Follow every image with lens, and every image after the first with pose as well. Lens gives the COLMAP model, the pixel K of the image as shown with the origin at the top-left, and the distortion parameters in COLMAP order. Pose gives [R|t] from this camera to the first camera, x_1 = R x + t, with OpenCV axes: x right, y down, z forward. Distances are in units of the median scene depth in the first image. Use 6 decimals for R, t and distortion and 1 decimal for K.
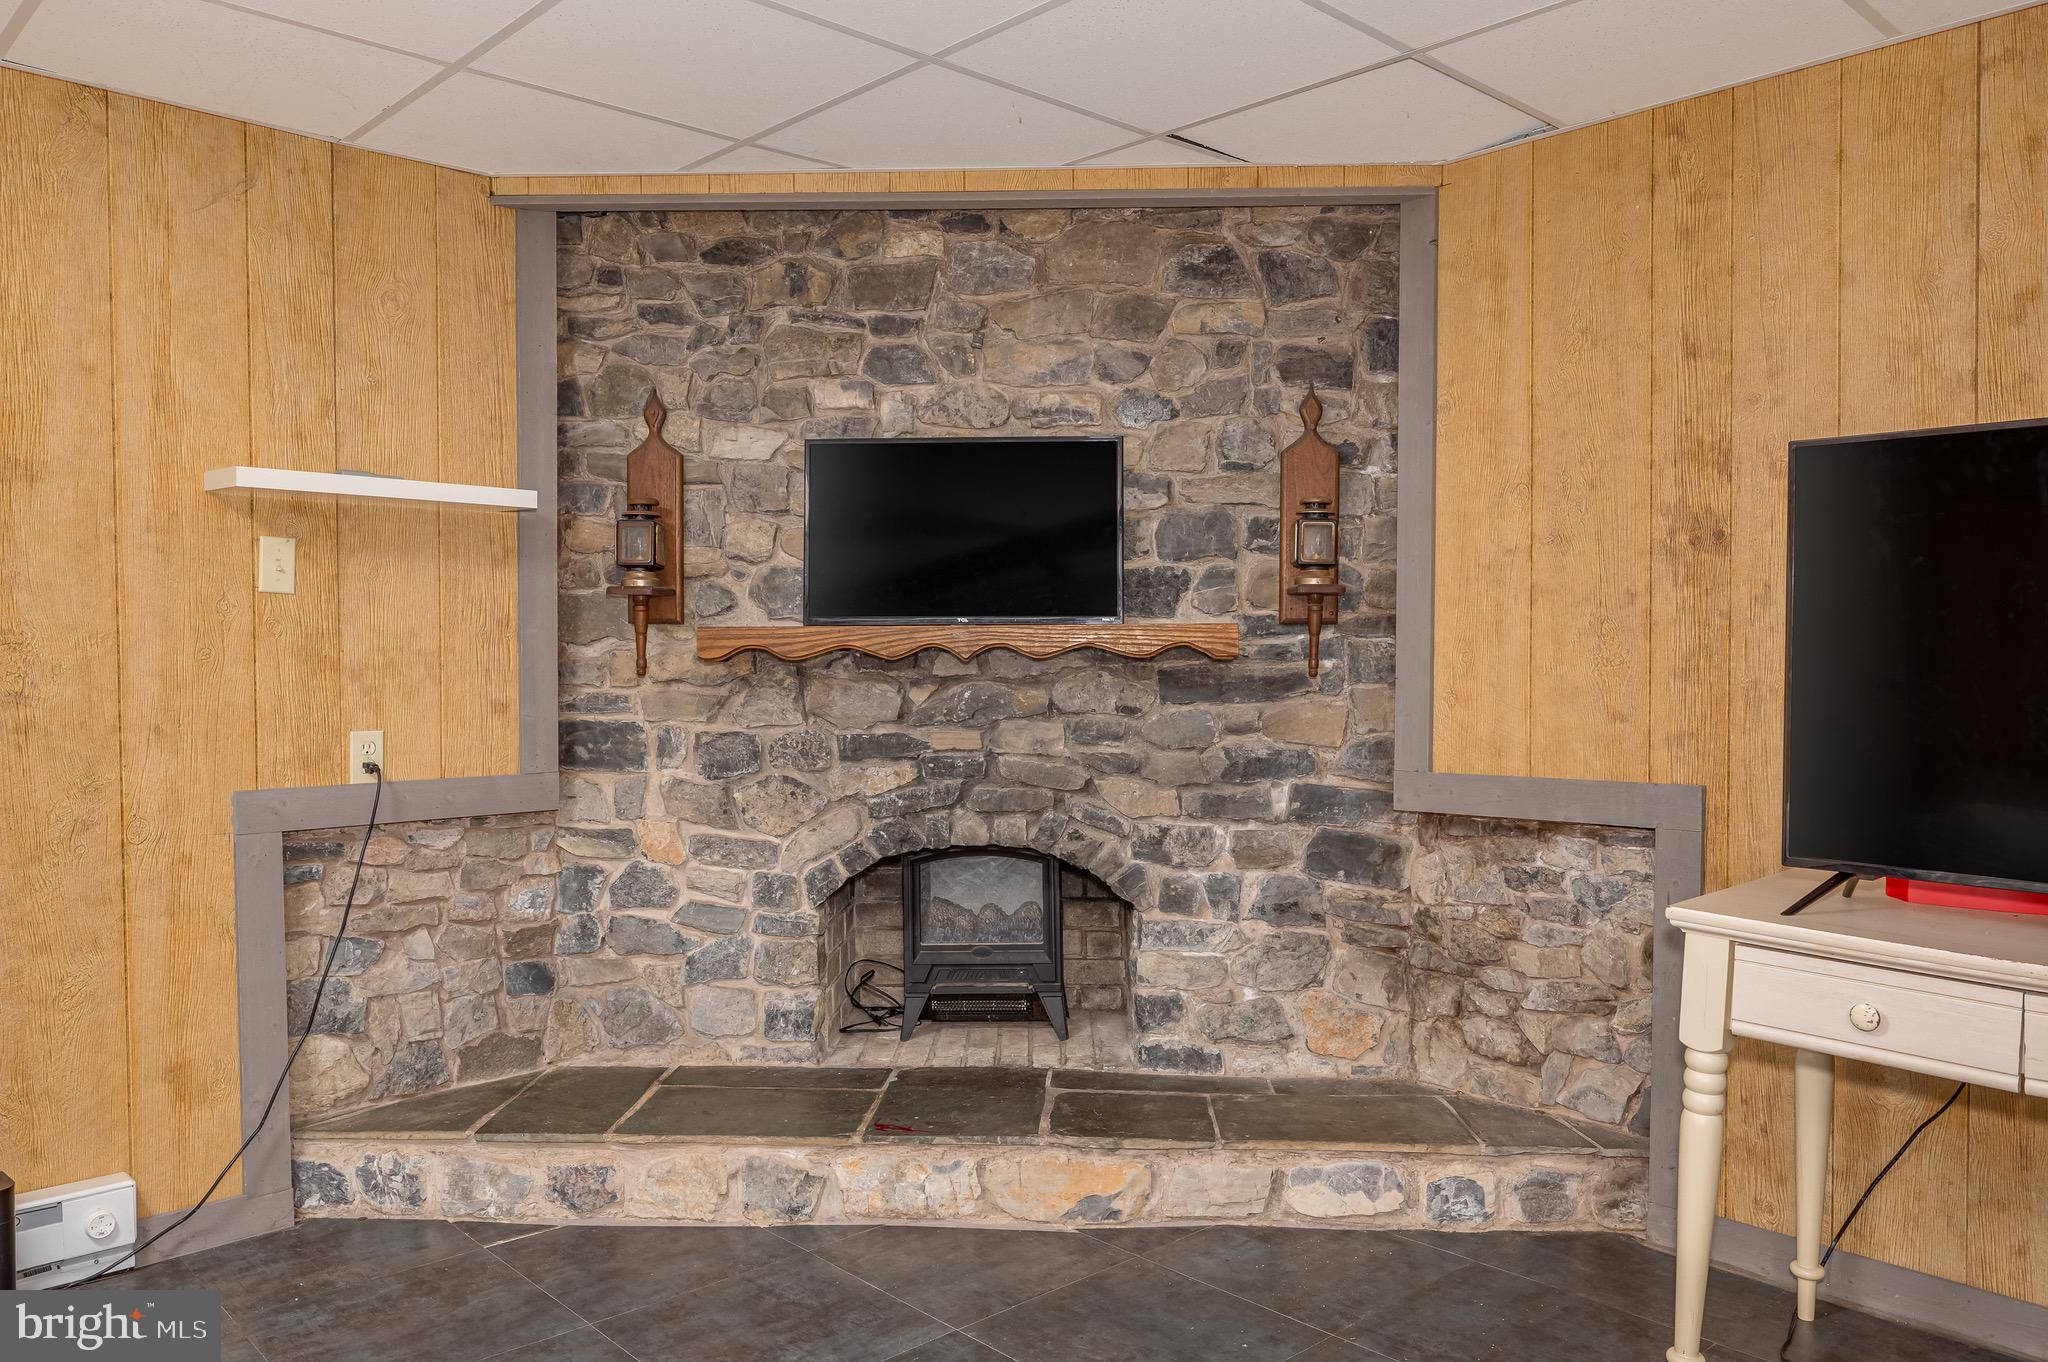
lens RADIAL K [[1483.2, 0, 1026.3], [0, 1483.2, 689.3], [0, 0, 1]] dist [-0.002886, -0.002978]
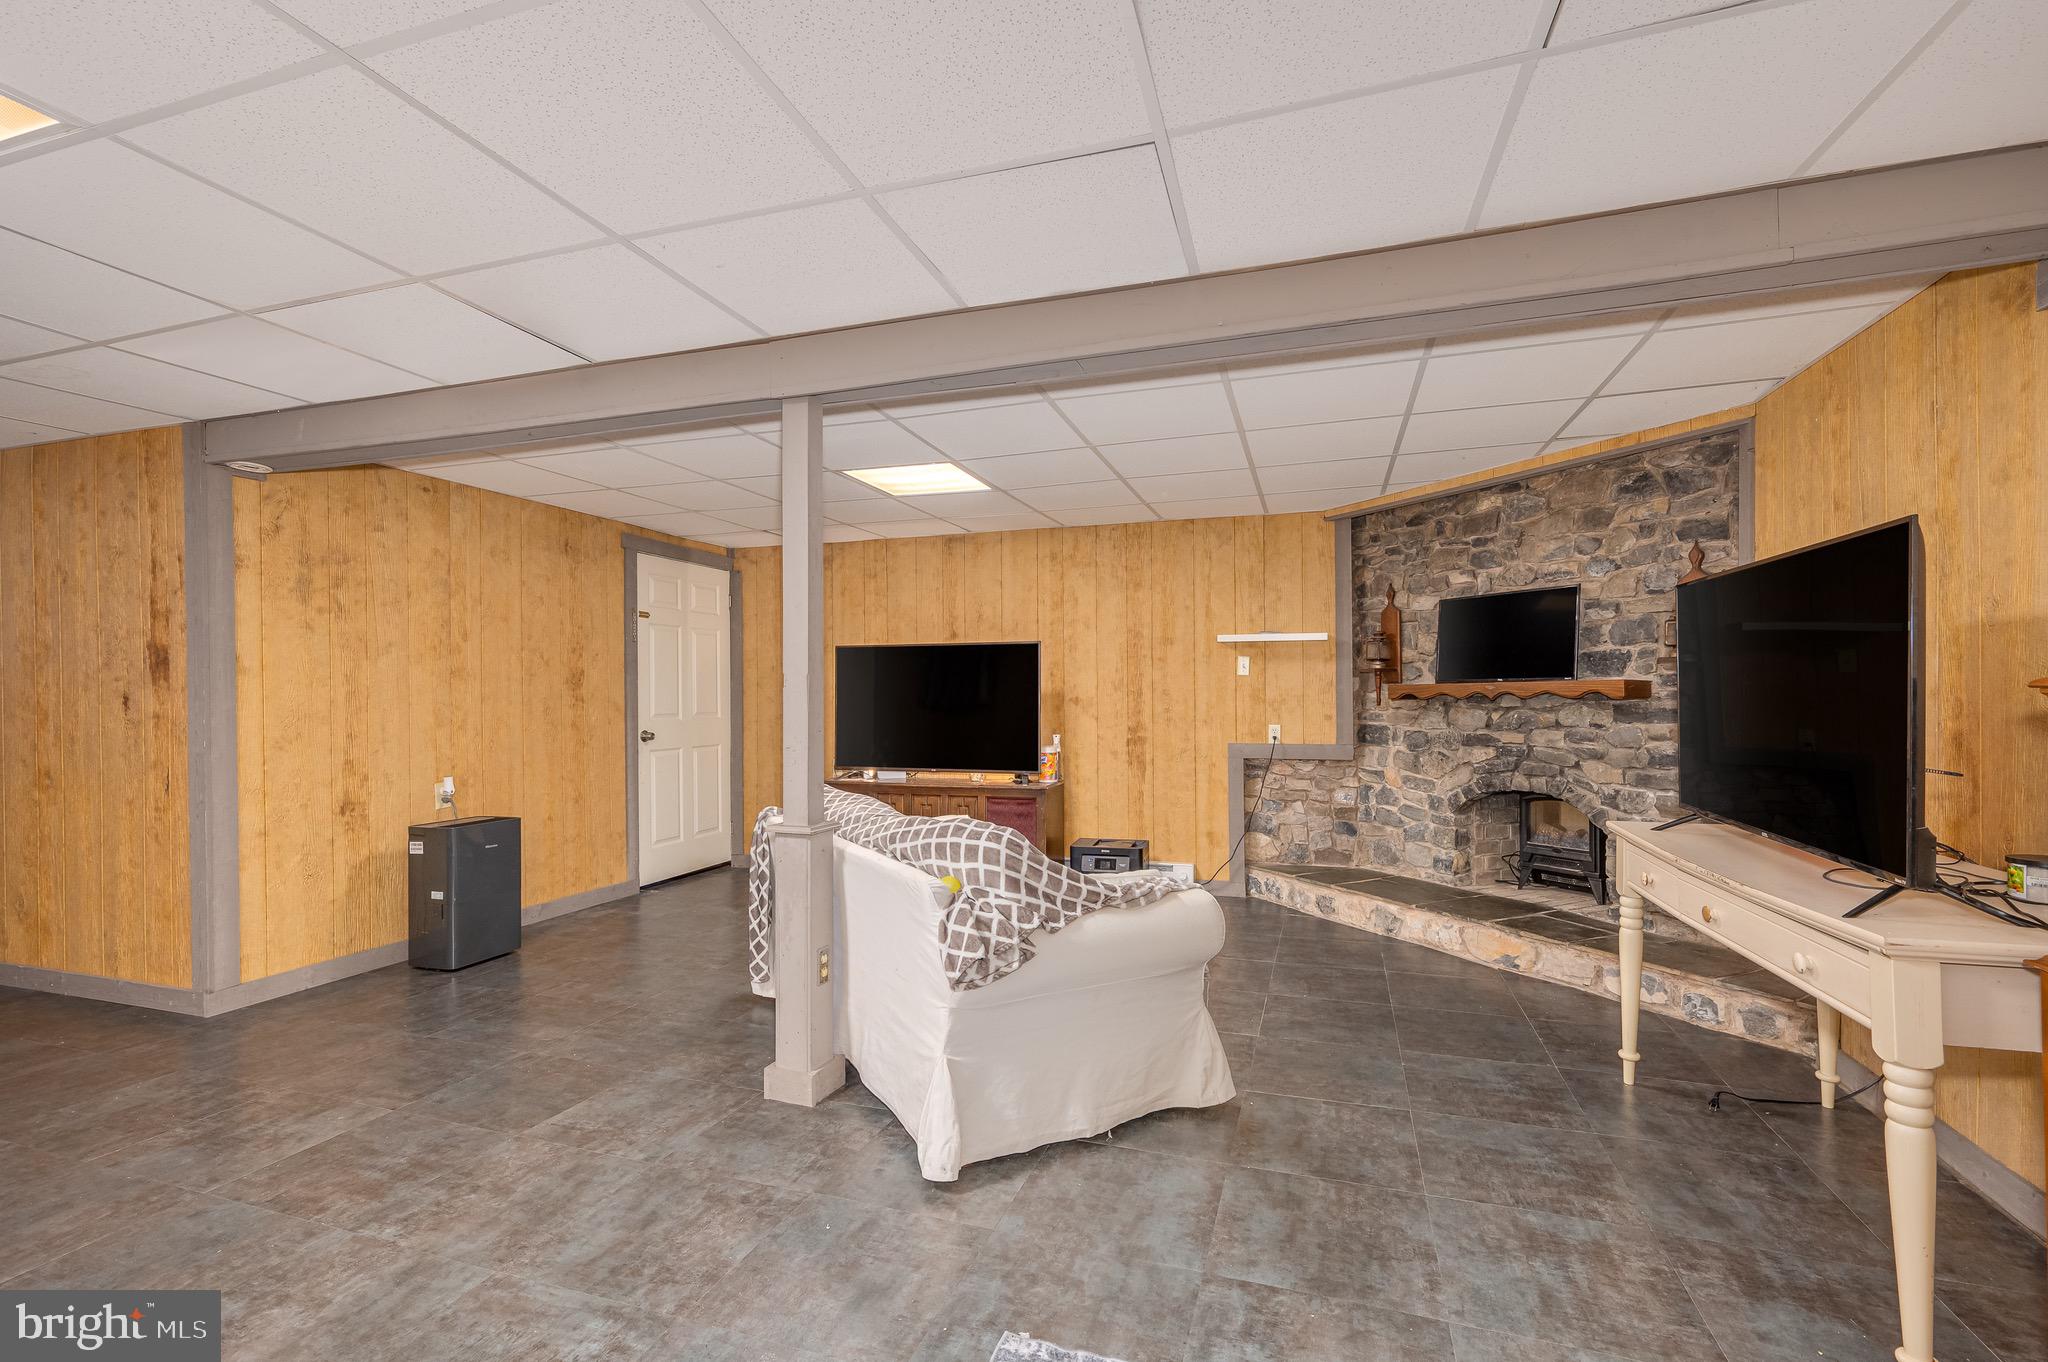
lens RADIAL K [[906.3, 0, 1031.6], [0, 906.3, 688.9], [0, 0, 1]] dist [-0.001000, -0.000251]
pose [[0.484048, -0.008509, -0.875000, 0.744335], [-0.018580, 0.999627, -0.019999, 0.003596], [0.874844, 0.025937, 0.483710, -0.191053]]
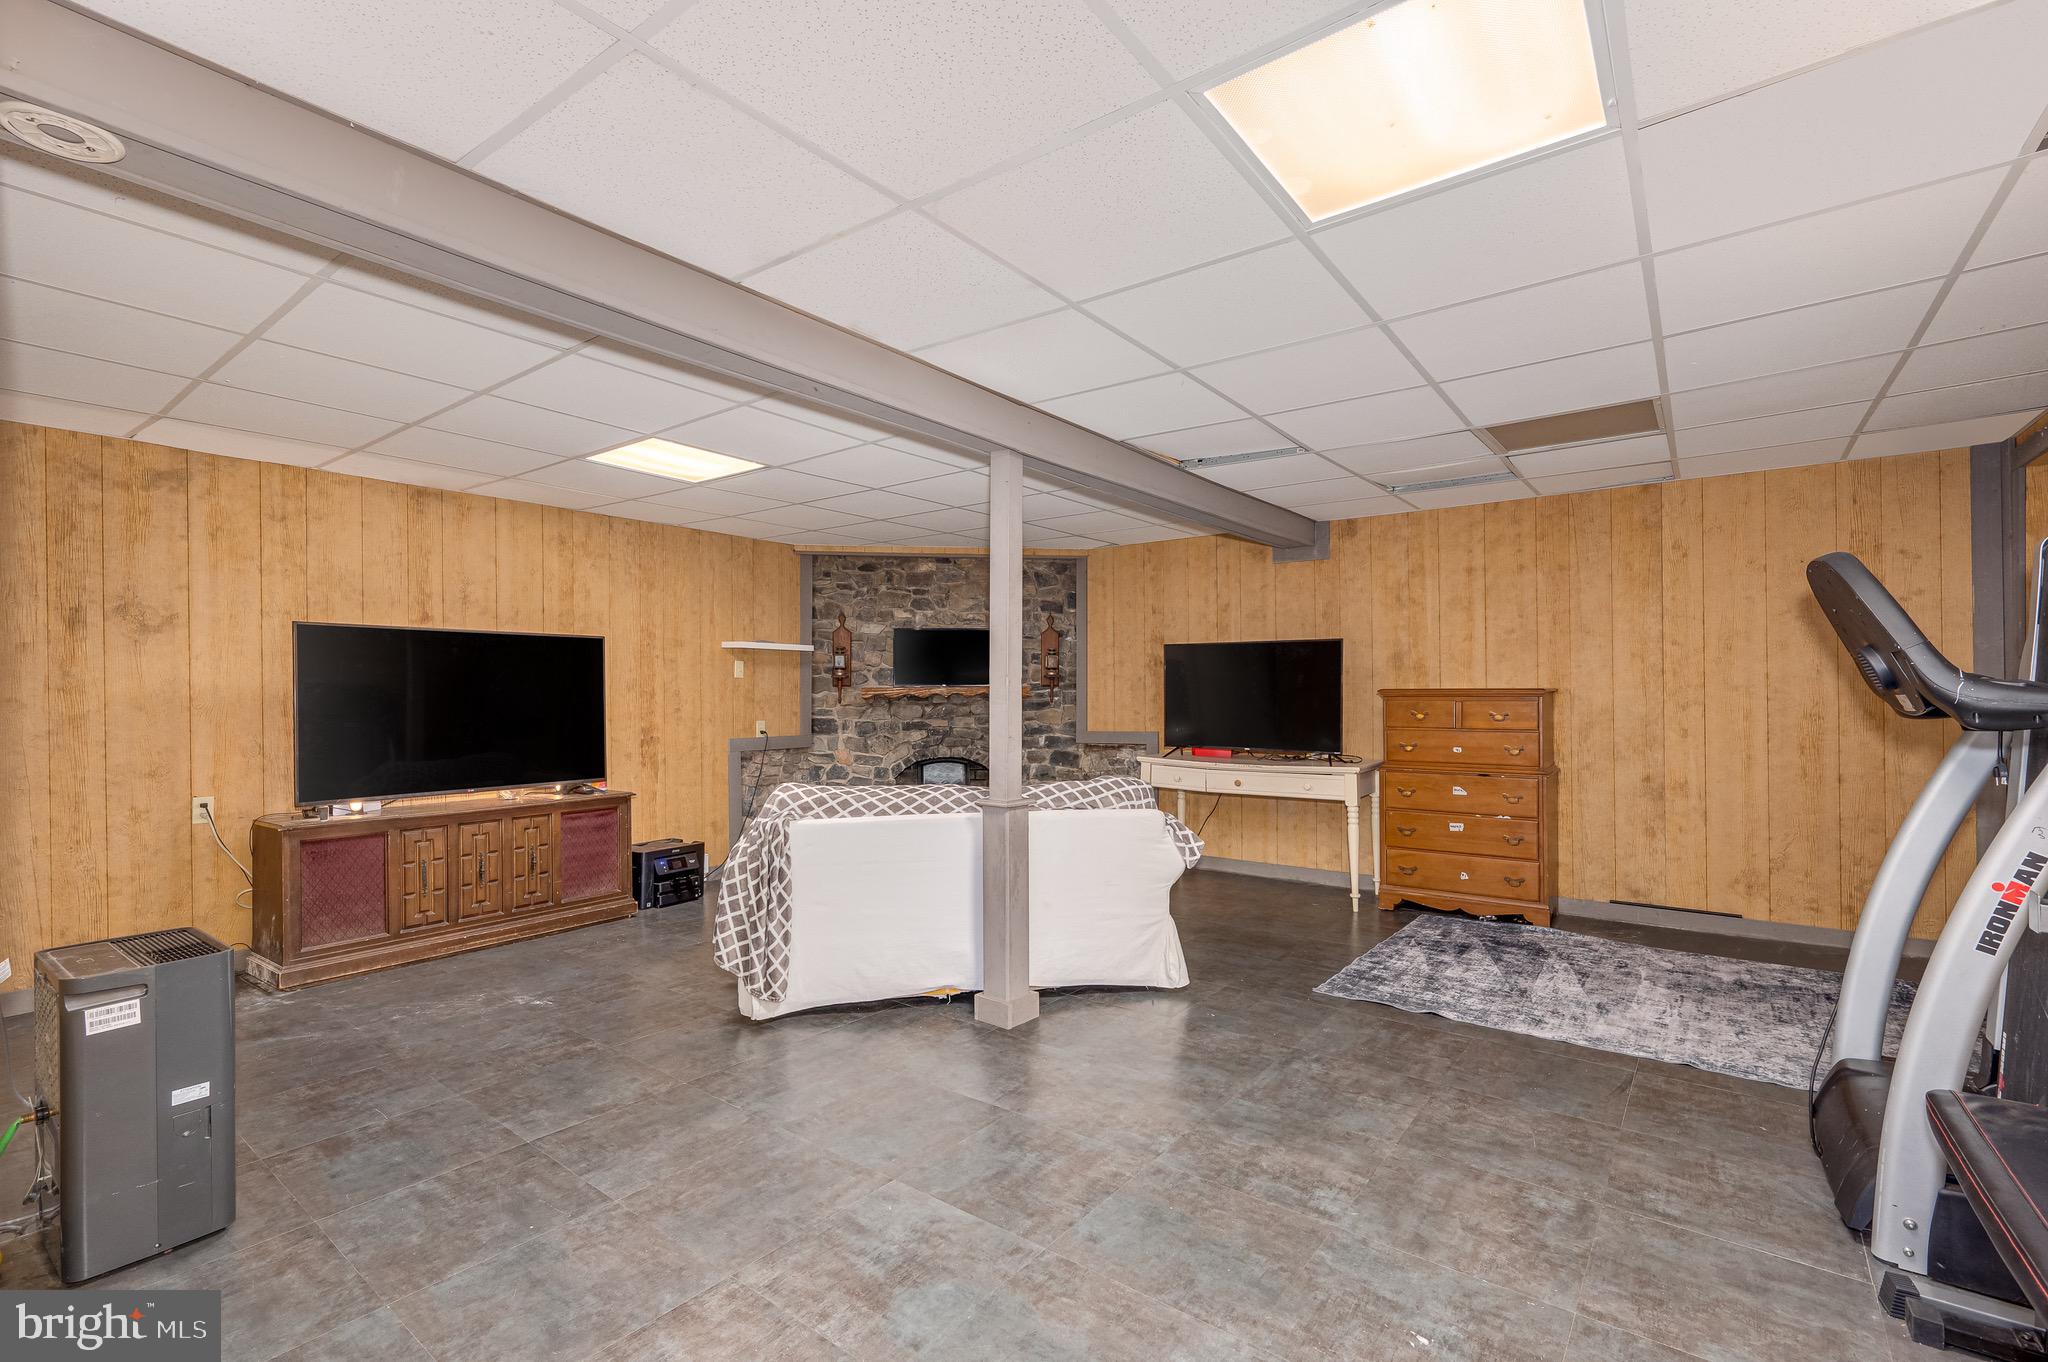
lens RADIAL K [[906.3, 0, 1030.3], [0, 906.3, 687.7], [0, 0, 1]] dist [-0.001000, -0.000251]
pose [[0.985283, -0.002474, 0.170913, -0.191349], [0.007916, 0.999483, -0.031166, 0.020510], [-0.170748, 0.032060, 0.984793, -0.945113]]
